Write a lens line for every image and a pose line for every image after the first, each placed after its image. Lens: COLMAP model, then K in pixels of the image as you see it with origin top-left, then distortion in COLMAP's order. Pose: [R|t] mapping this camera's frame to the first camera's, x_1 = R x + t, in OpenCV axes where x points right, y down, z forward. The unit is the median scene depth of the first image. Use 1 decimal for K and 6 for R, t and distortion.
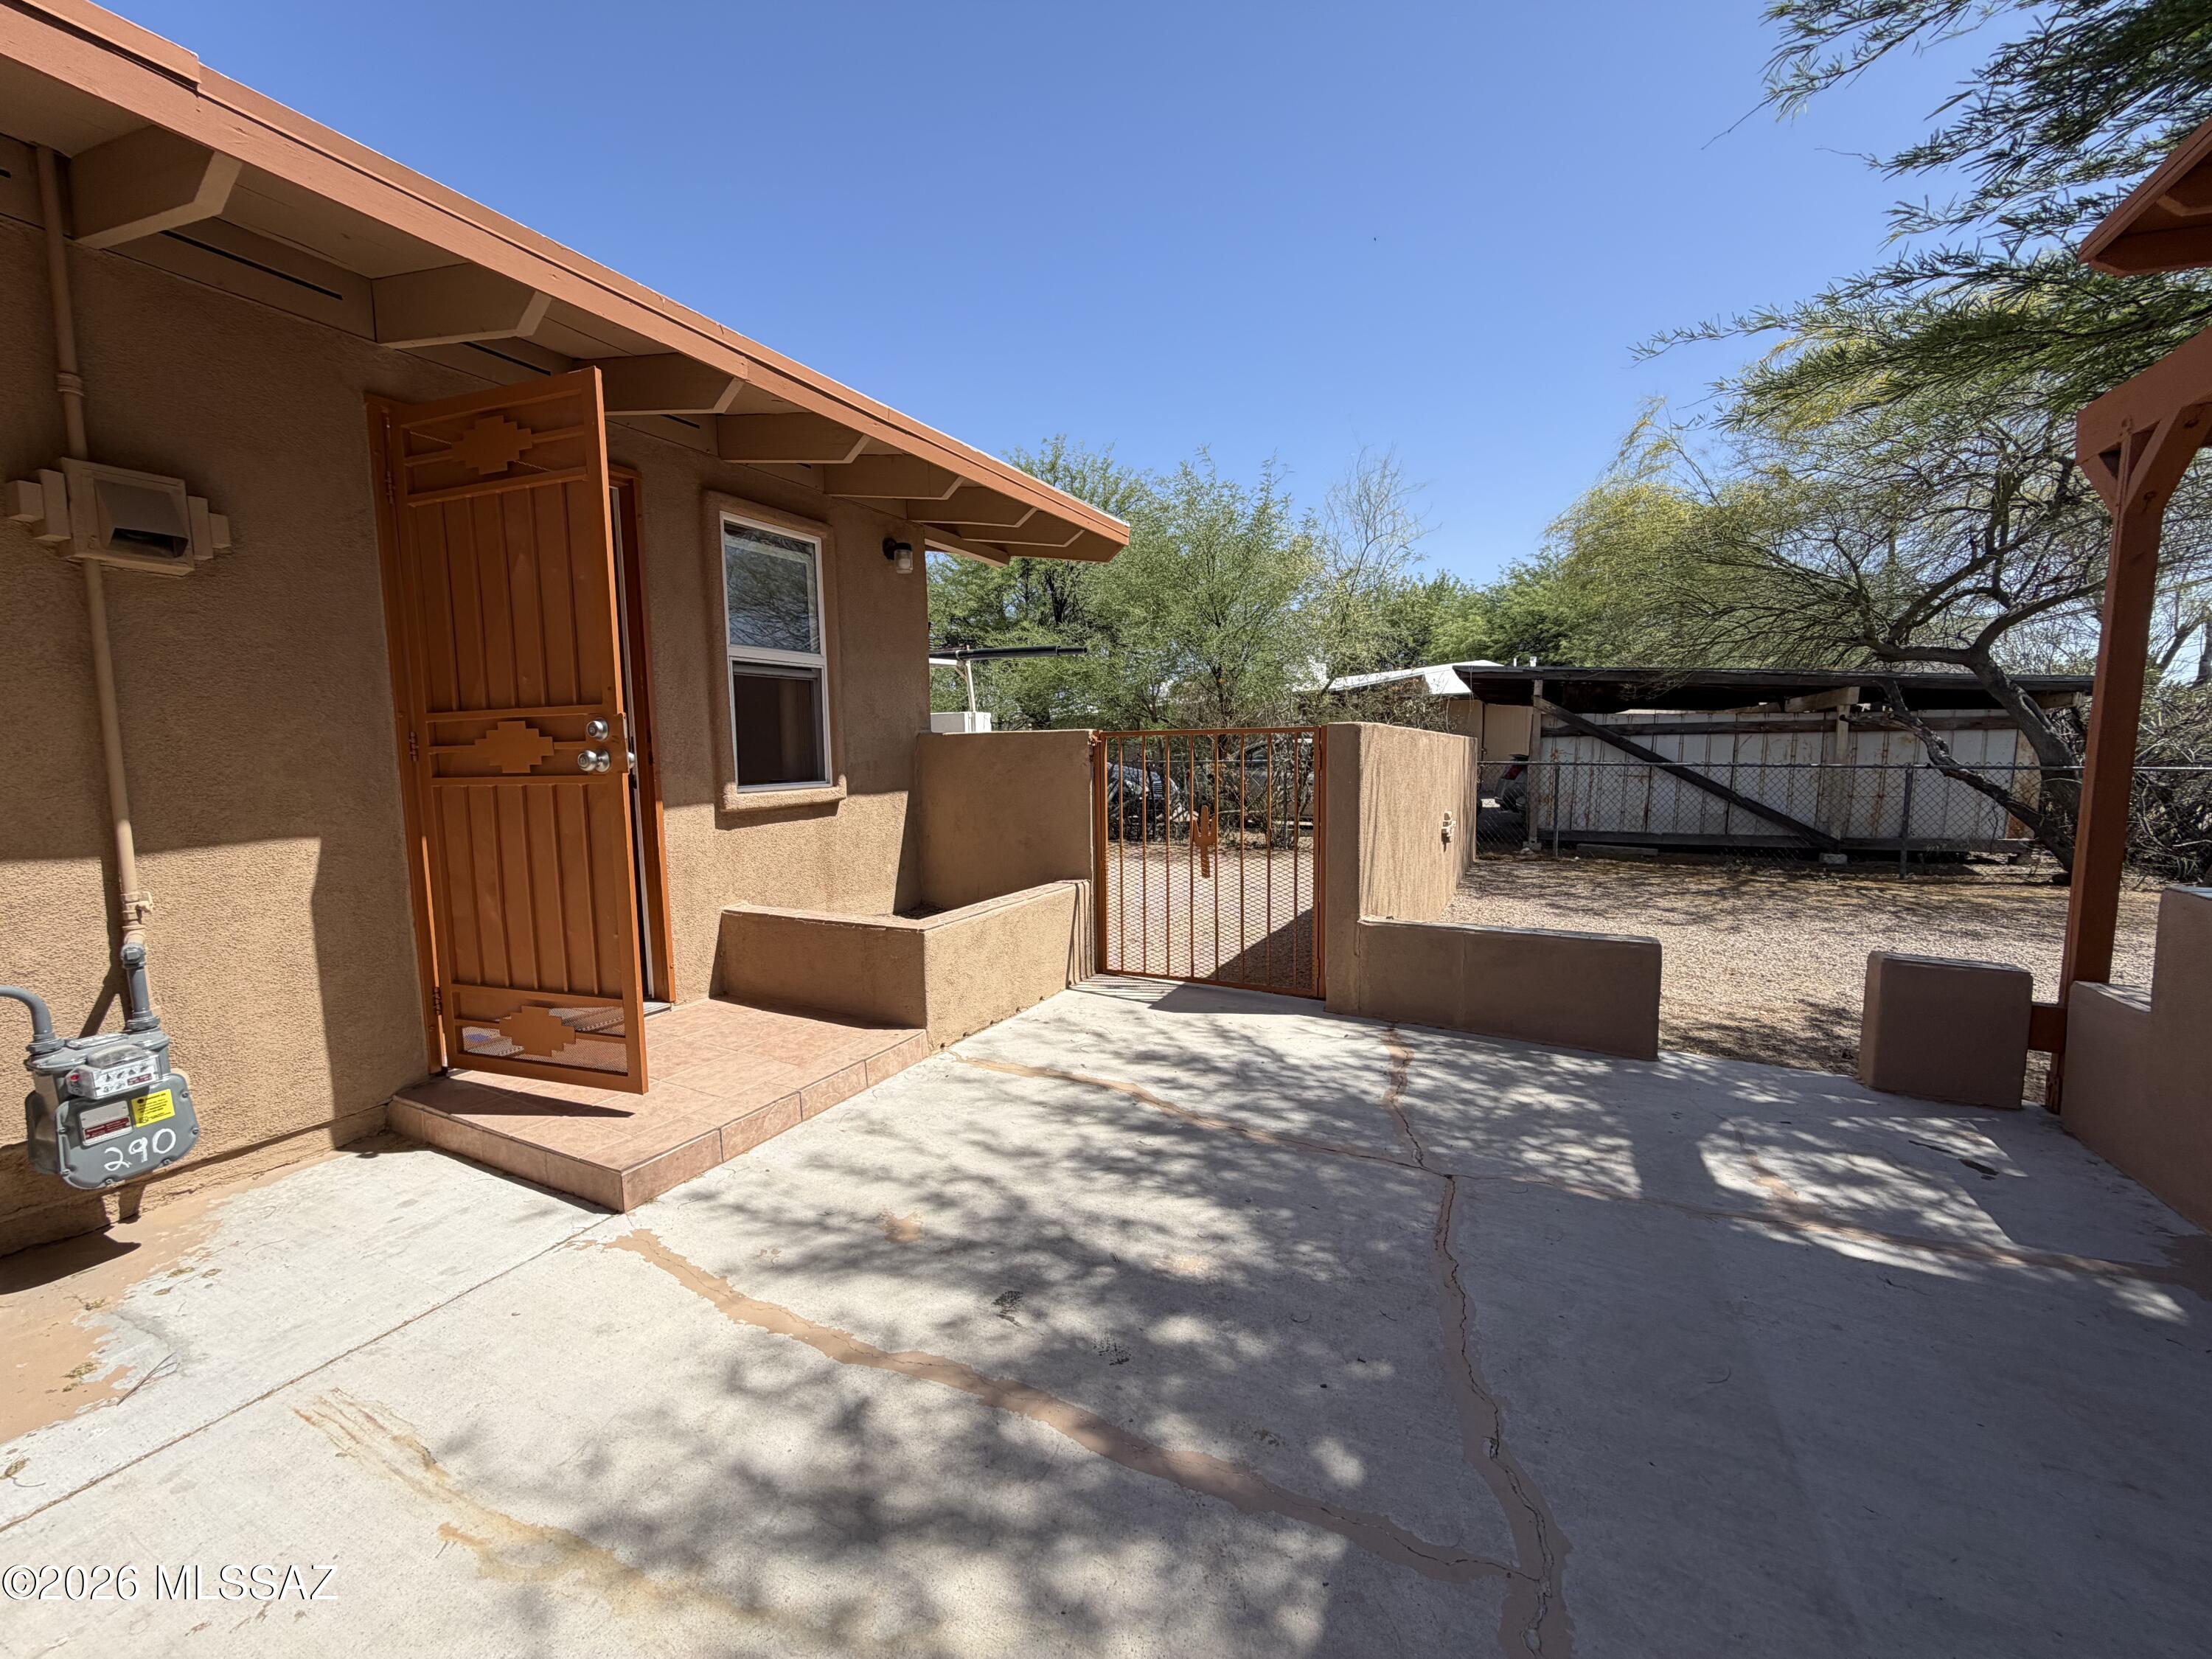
lens RADIAL K [[885.5, 0, 1101.3], [0, 885.5, 829.6], [0, 0, 1]] dist [-0.001313, 0.000662]
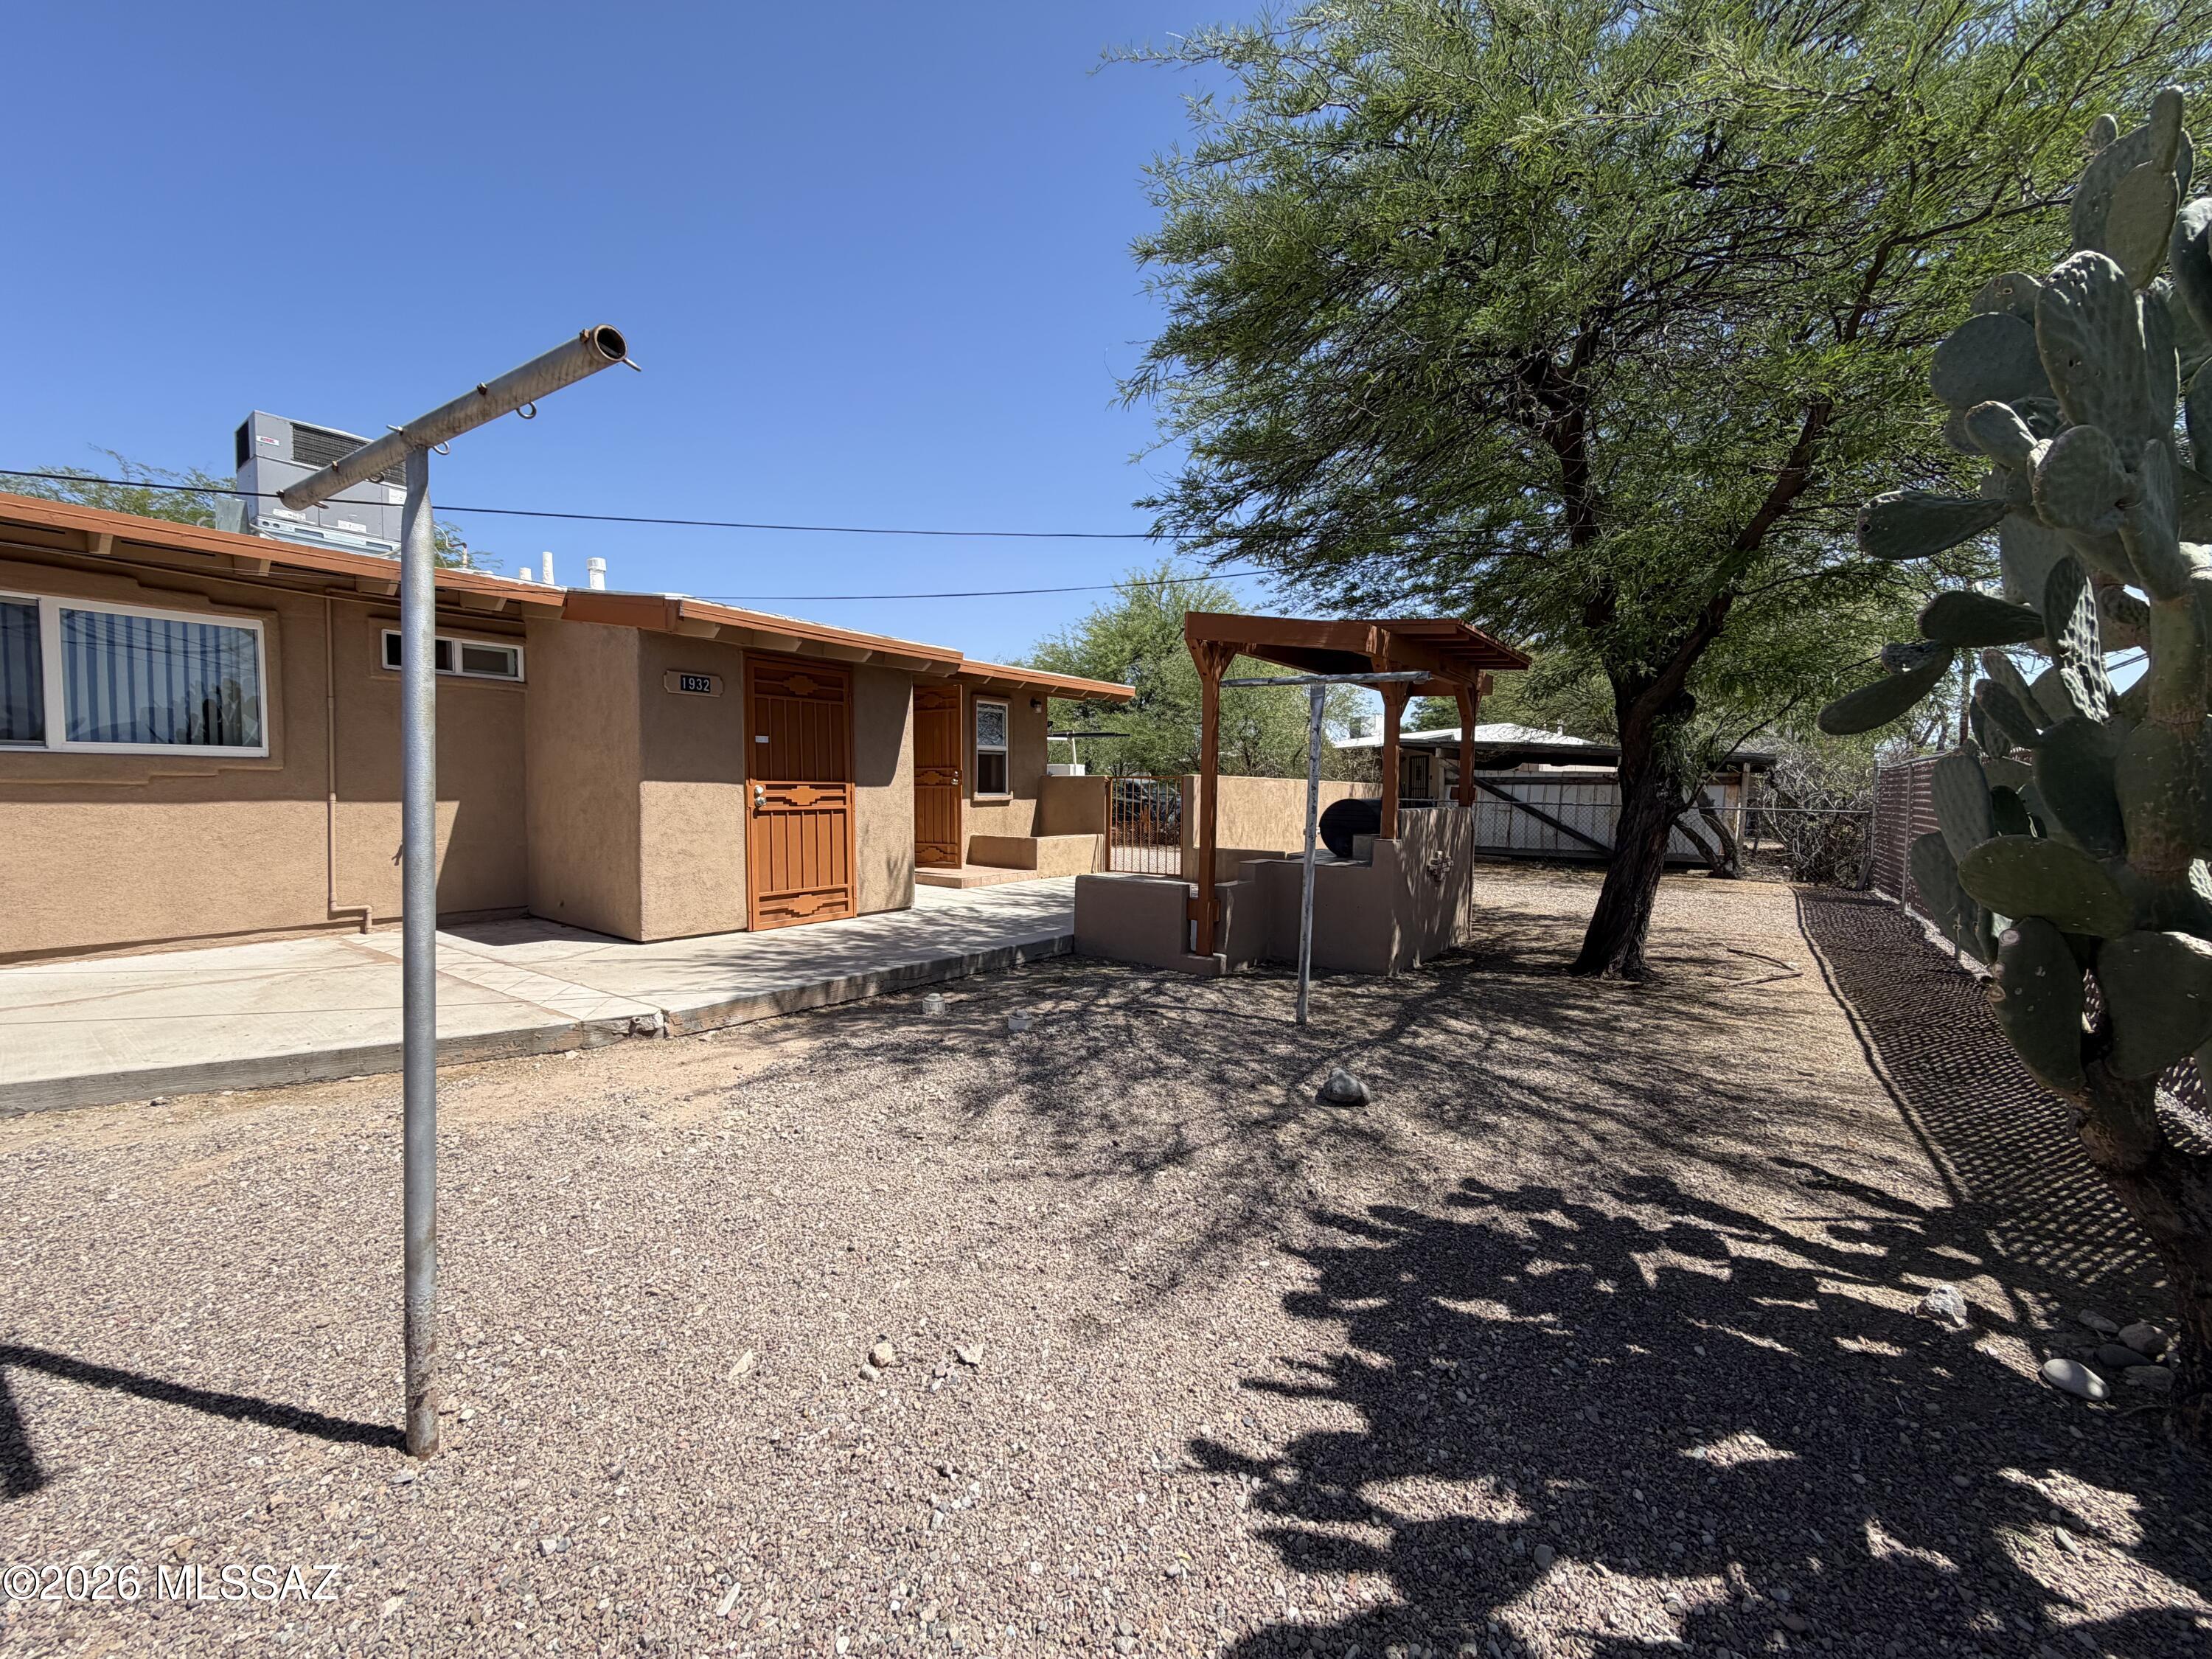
lens RADIAL K [[885.5, 0, 1101.3], [0, 885.5, 829.6], [0, 0, 1]] dist [-0.001313, 0.000662]
pose [[0.986677, 0.029707, -0.159958, 0.176665], [-0.036818, 0.998453, -0.041678, 0.068334], [0.158472, 0.047012, 0.986244, -0.693449]]
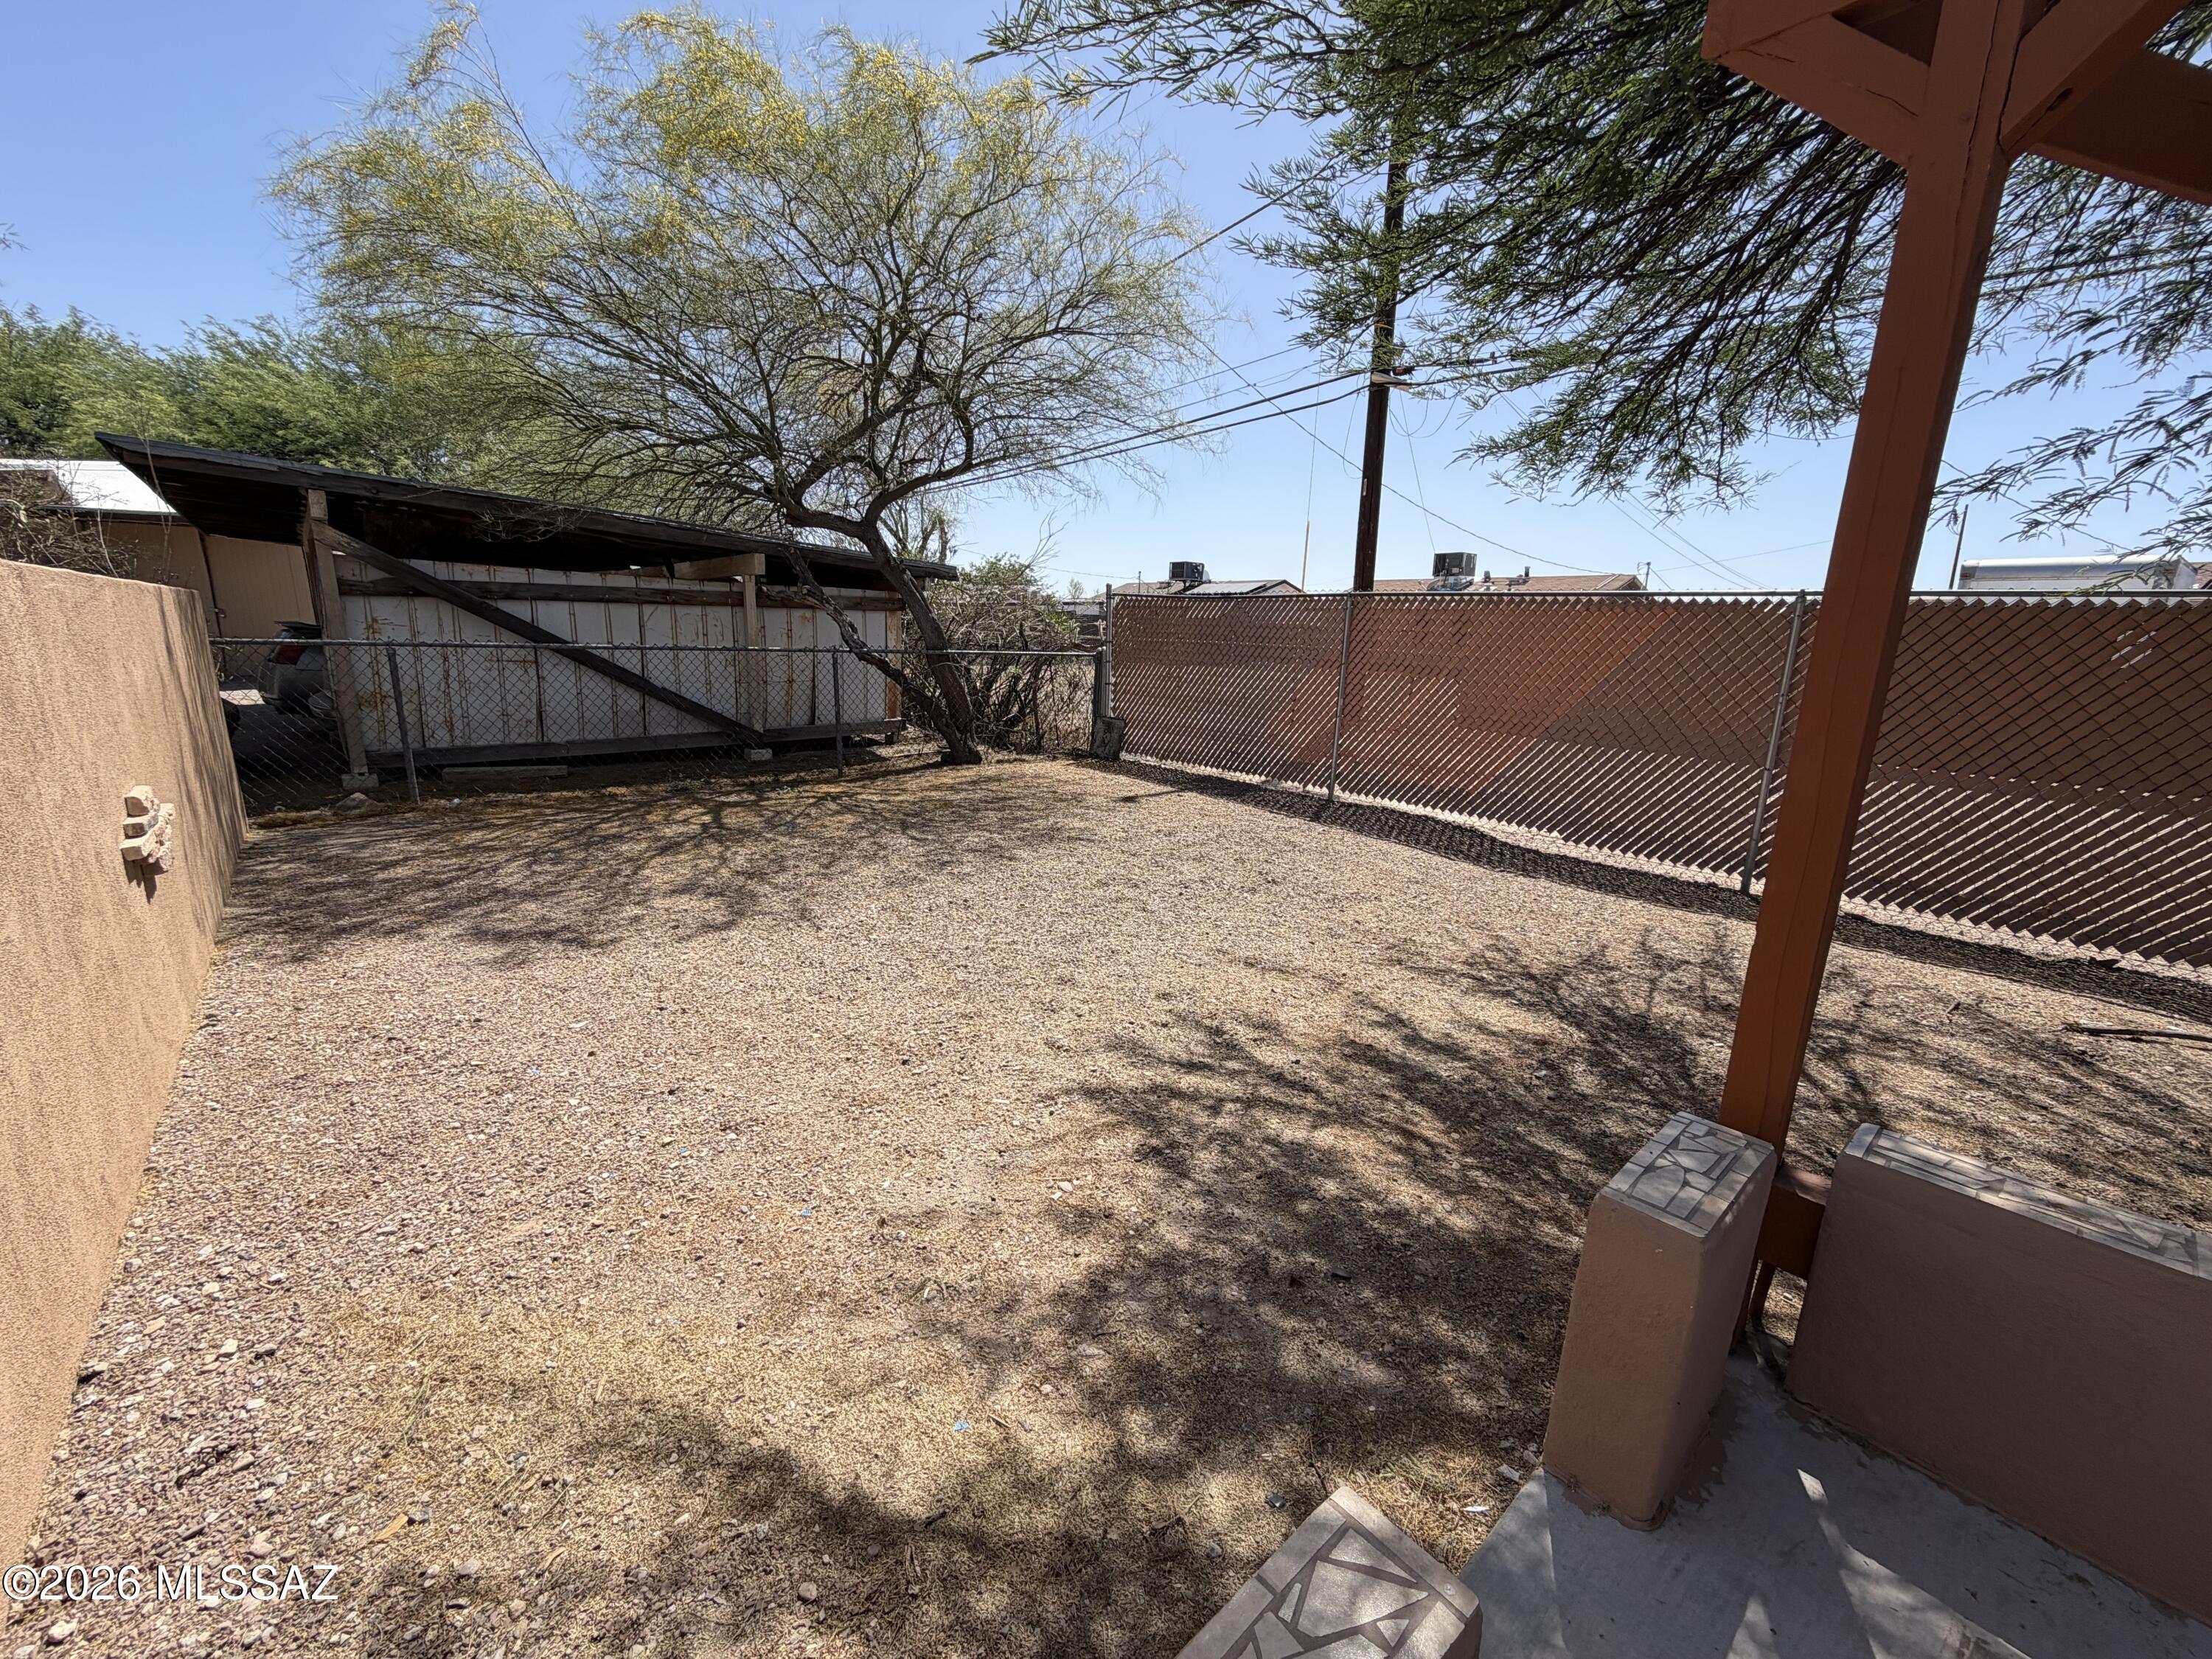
lens RADIAL K [[885.5, 0, 1101.3], [0, 885.5, 829.6], [0, 0, 1]] dist [-0.001313, 0.000662]
pose [[0.384703, -0.187905, 0.903712, 0.149857], [0.052828, 0.981937, 0.181681, -0.036196], [-0.921528, -0.022152, 0.387681, 0.346872]]
